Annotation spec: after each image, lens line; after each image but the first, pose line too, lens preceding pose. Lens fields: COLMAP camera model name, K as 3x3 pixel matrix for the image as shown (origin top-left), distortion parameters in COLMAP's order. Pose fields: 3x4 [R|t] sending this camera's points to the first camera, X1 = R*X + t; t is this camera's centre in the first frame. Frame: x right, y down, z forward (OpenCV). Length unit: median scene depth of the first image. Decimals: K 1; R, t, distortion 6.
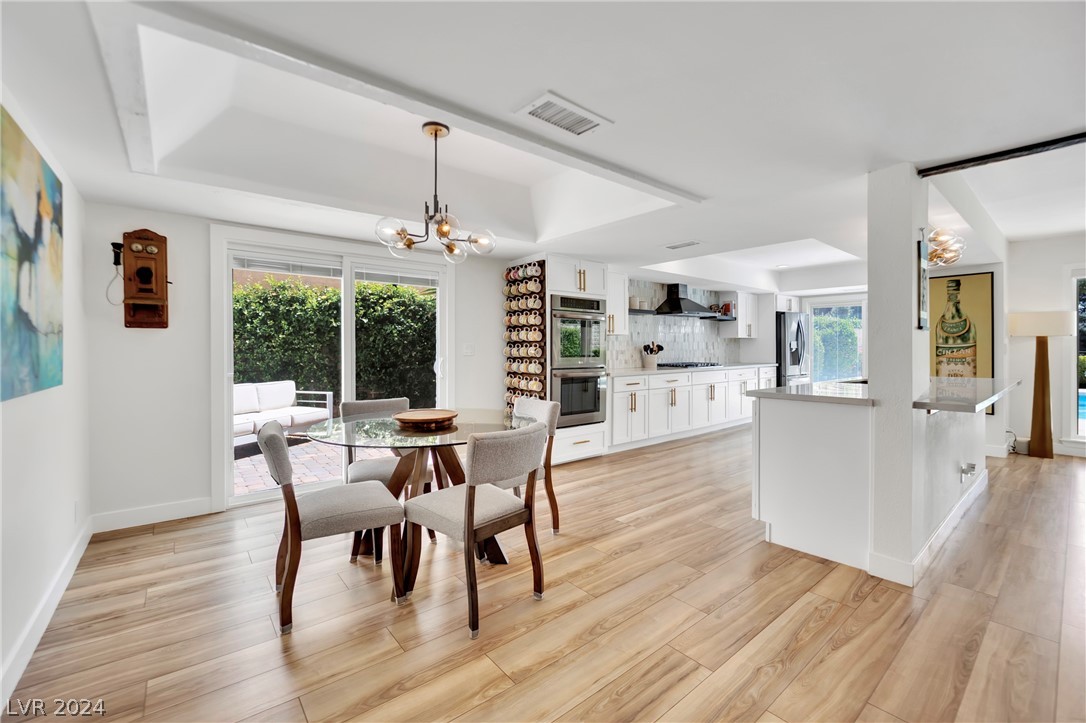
lens RADIAL K [[458.0, 0, 542.1], [0, 458.0, 346.1], [0, 0, 1]] dist [-0.013064, 0.002062]
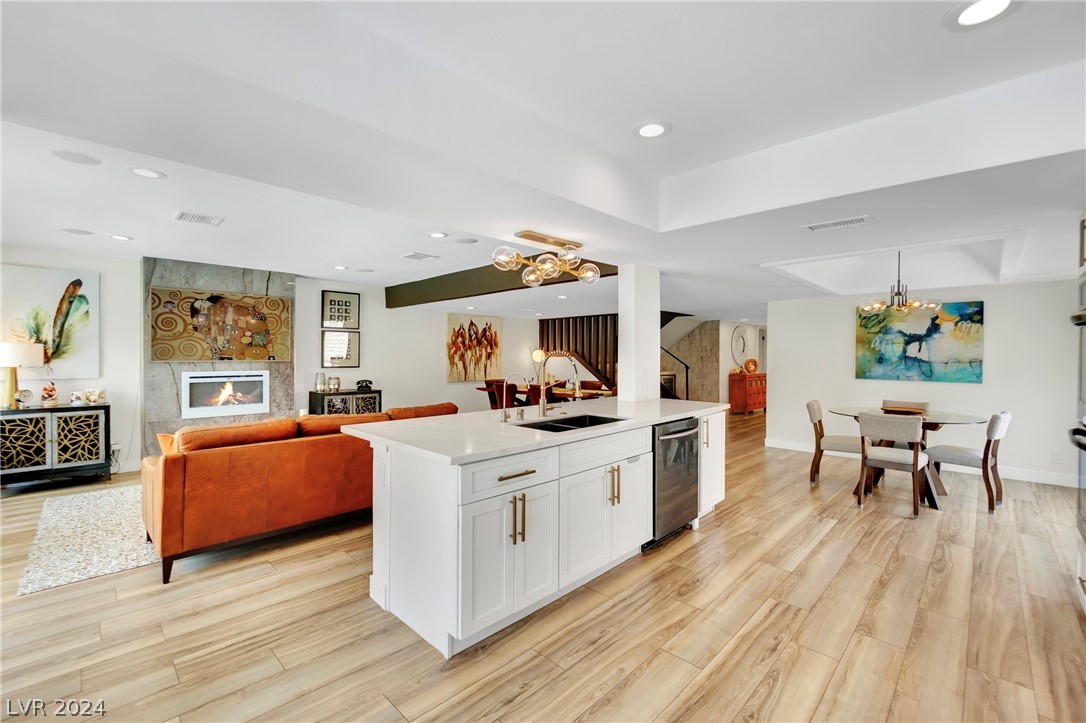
lens RADIAL K [[458.0, 0, 536.5], [0, 458.0, 377.8], [0, 0, 1]] dist [-0.013064, 0.002062]
pose [[-0.996534, 0.002930, -0.083132, 0.603054], [-0.001027, 0.998870, 0.047522, -0.023579], [0.083177, 0.047443, -0.995405, 1.222040]]
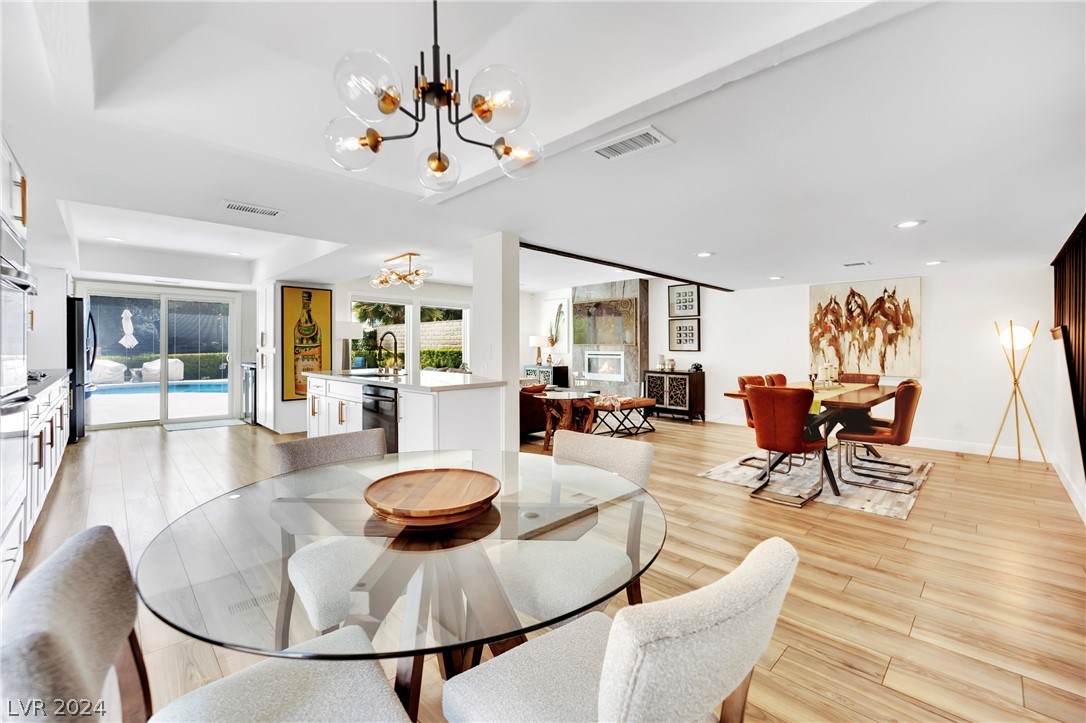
lens RADIAL K [[458.0, 0, 551.9], [0, 458.0, 348.4], [0, 0, 1]] dist [-0.013064, 0.002062]
pose [[-0.086952, -0.001071, 0.996212, -0.369182], [-0.006313, 0.999980, 0.000524, 0.002660], [-0.996193, -0.006243, -0.086957, 0.437692]]
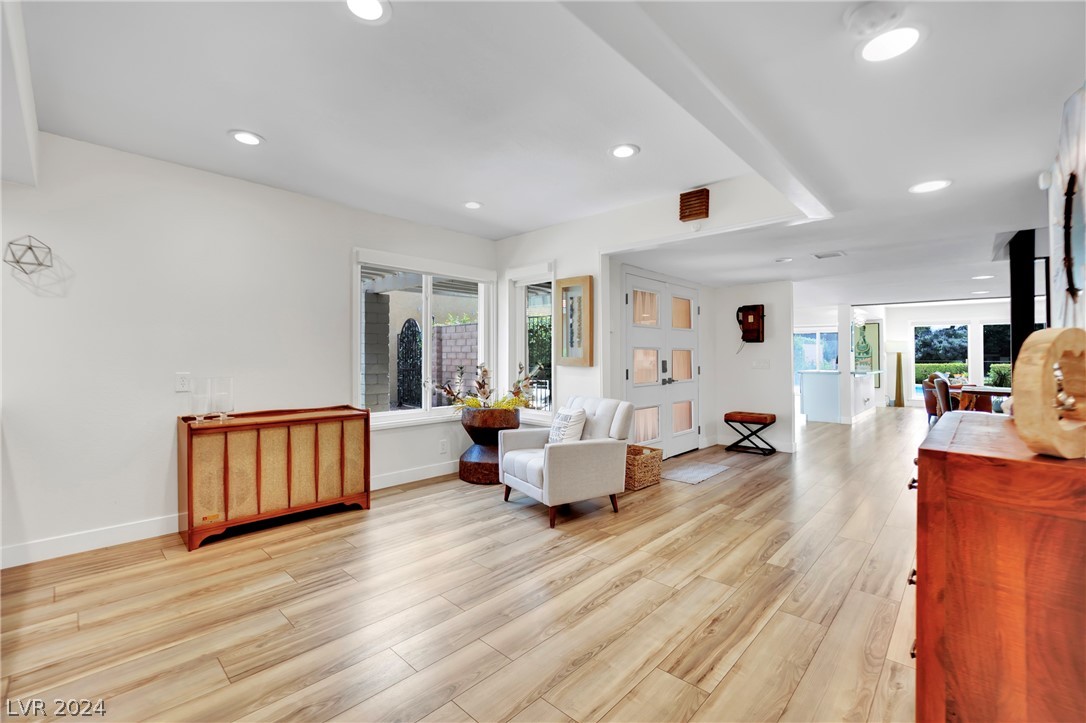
lens RADIAL K [[458.0, 0, 536.6], [0, 458.0, 352.8], [0, 0, 1]] dist [-0.013064, 0.002062]
pose [[0.994290, 0.005254, 0.106582, -0.828170], [-0.004488, 0.999962, -0.007424, 0.004356], [-0.106617, 0.006903, 0.994276, -0.944504]]
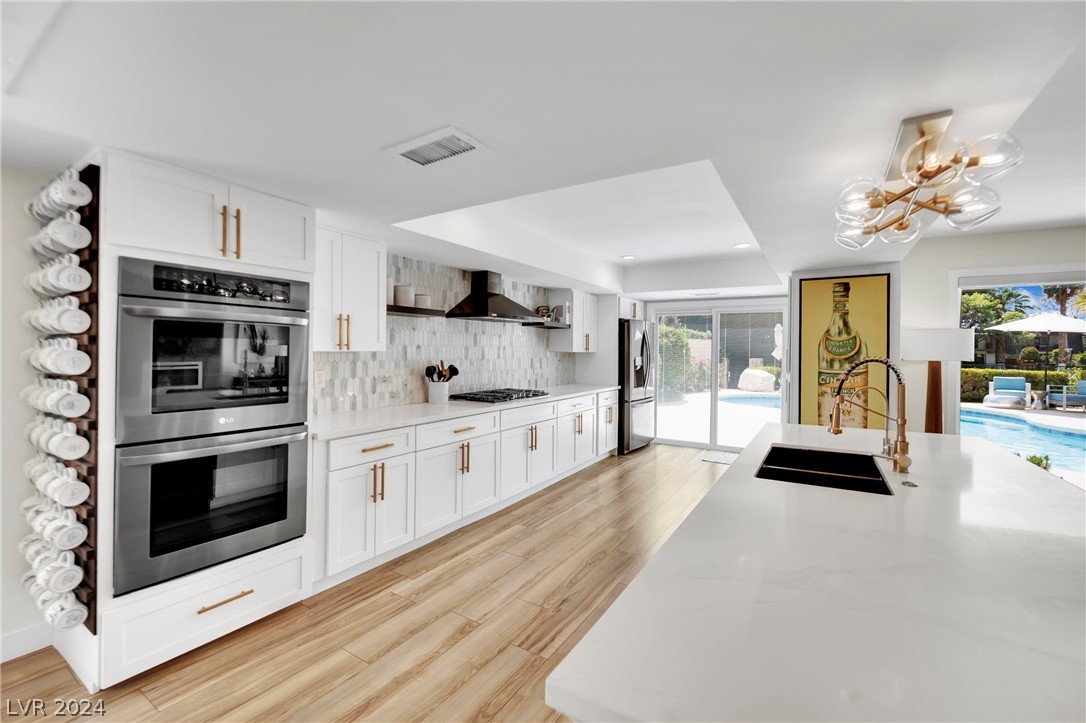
lens RADIAL K [[458.0, 0, 542.4], [0, 458.0, 354.1], [0, 0, 1]] dist [-0.013064, 0.002062]
pose [[0.948223, 0.006610, 0.317538, 0.207505], [-0.010288, 0.999898, 0.009909, -0.031102], [-0.317440, -0.012663, 0.948194, 0.441023]]
